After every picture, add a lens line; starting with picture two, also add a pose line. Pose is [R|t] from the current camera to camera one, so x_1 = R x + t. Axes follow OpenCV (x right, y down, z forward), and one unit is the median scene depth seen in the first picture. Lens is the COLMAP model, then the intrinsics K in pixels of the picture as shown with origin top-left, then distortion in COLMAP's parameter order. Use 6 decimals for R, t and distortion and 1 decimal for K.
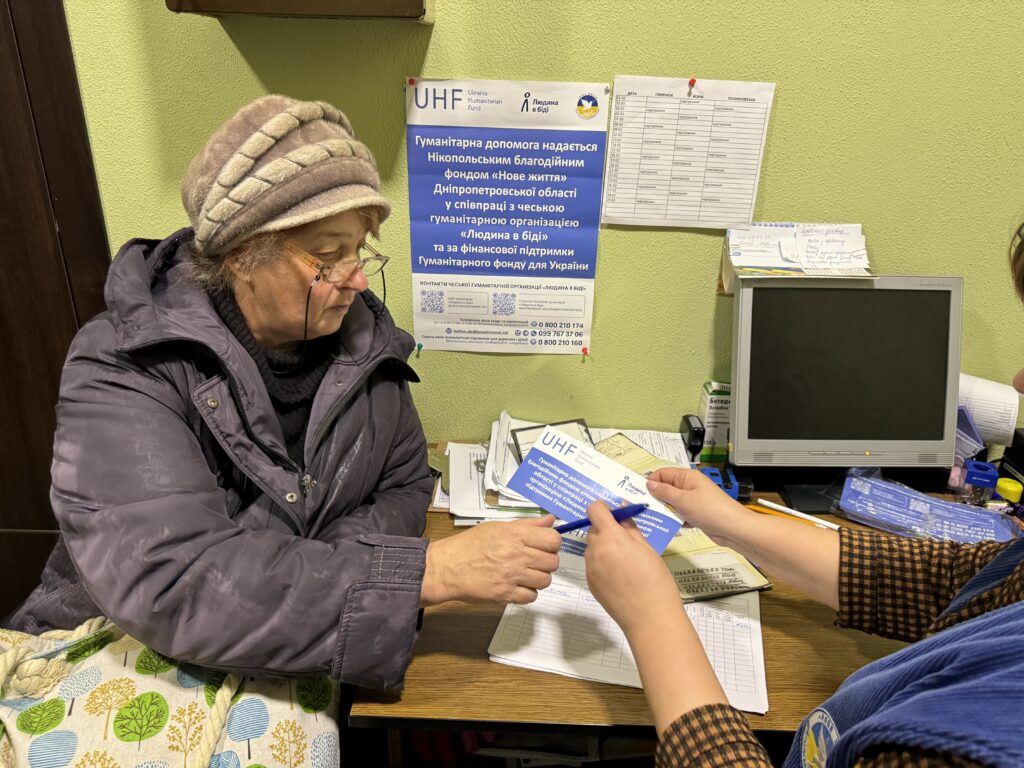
lens RADIAL K [[708.0, 0, 515.2], [0, 708.0, 387.8], [0, 0, 1]] dist [0.051712, -0.084553]
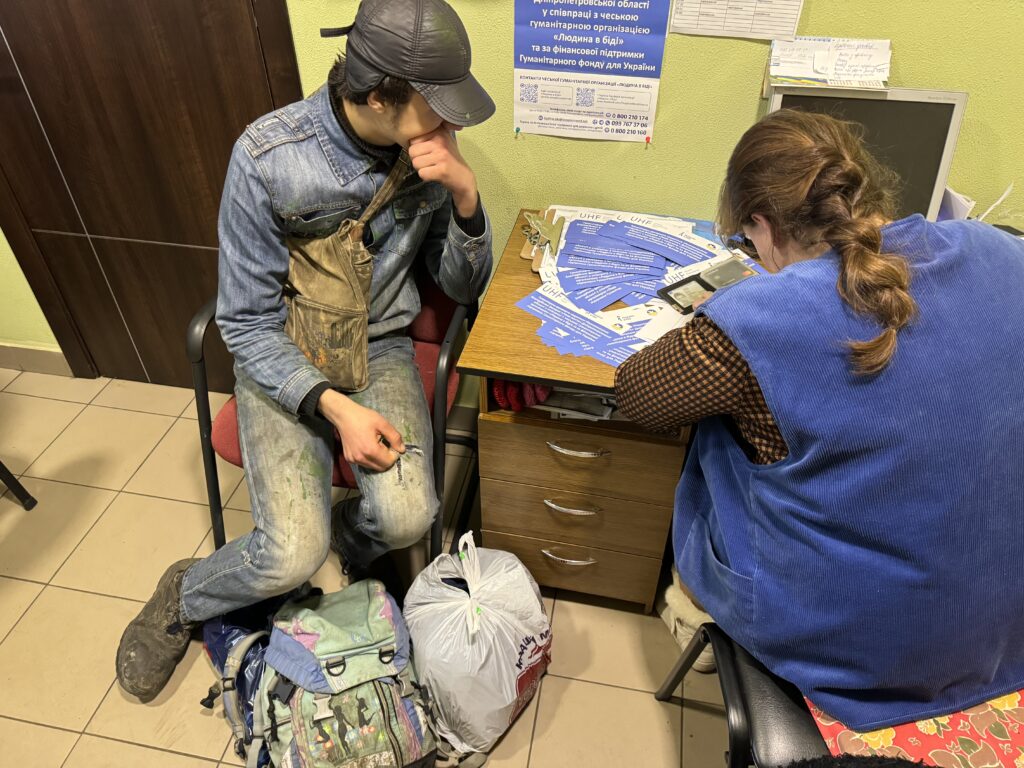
lens RADIAL K [[708.0, 0, 511.9], [0, 708.0, 382.0], [0, 0, 1]] dist [0.051712, -0.084553]
pose [[0.983862, 0.101325, -0.147474, 0.100294], [-0.051091, 0.948982, 0.311162, -0.027343], [0.171478, -0.298606, 0.938845, -0.385230]]
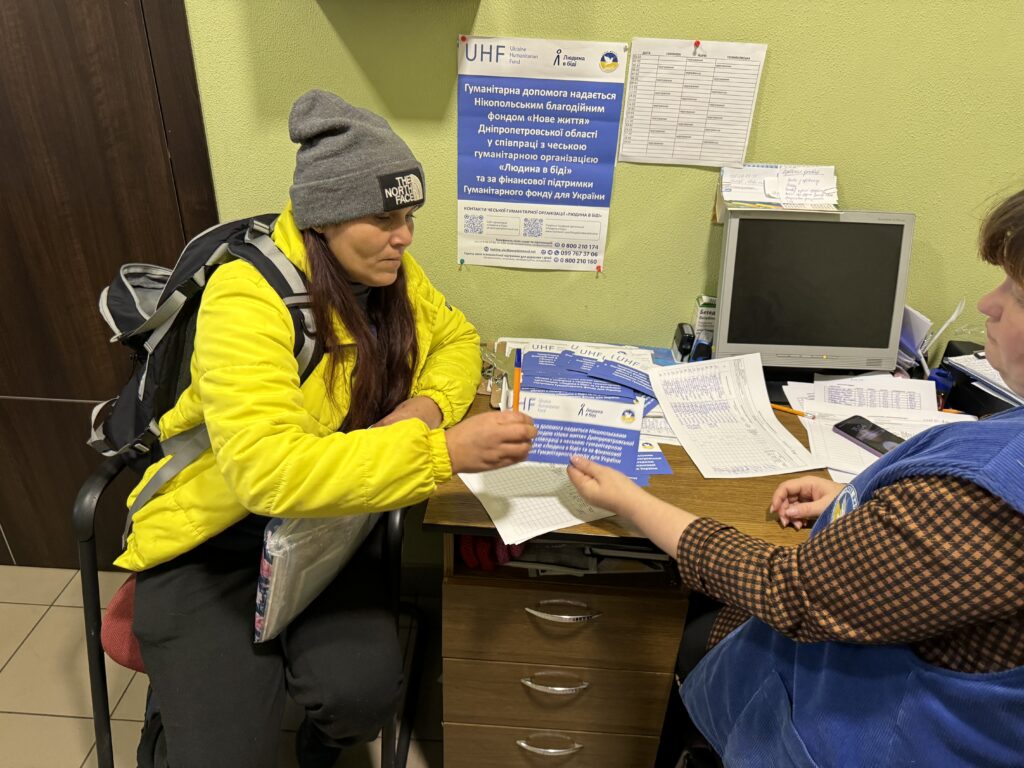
lens RADIAL K [[708.0, 0, 510.2], [0, 708.0, 384.2], [0, 0, 1]] dist [0.051712, -0.084553]
pose [[0.999376, 0.028151, -0.021326, -0.022841], [-0.025638, 0.993586, 0.110131, 0.016156], [0.024289, -0.109516, 0.993688, -0.244249]]
